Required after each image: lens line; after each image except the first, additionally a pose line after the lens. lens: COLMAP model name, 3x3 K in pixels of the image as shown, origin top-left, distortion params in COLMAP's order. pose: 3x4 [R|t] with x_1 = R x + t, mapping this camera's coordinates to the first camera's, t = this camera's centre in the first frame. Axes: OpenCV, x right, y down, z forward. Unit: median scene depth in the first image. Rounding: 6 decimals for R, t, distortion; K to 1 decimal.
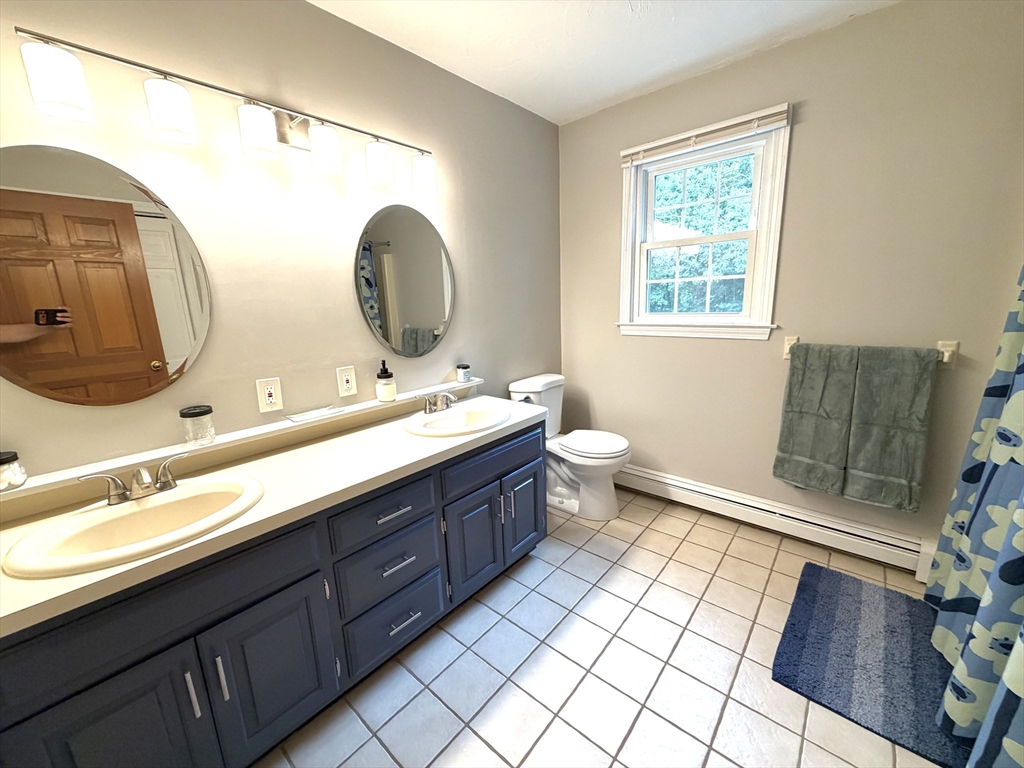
lens RADIAL K [[410.0, 0, 512.0], [0, 410.0, 384.0], [0, 0, 1]] dist [-0.001829, -0.000215]
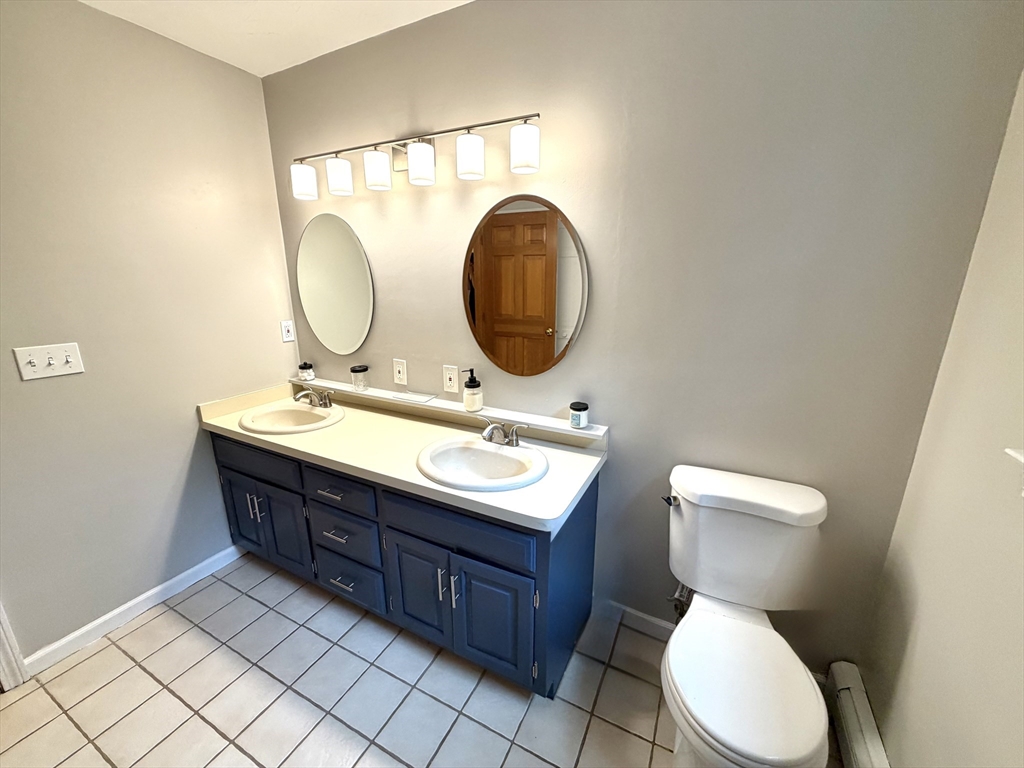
lens RADIAL K [[410.0, 0, 512.0], [0, 410.0, 384.0], [0, 0, 1]] dist [-0.001829, -0.000215]
pose [[0.235100, 0.284657, -0.929354, 0.623654], [-0.210268, 0.948407, 0.237301, -0.276927], [0.948955, 0.139624, 0.282825, 0.827485]]
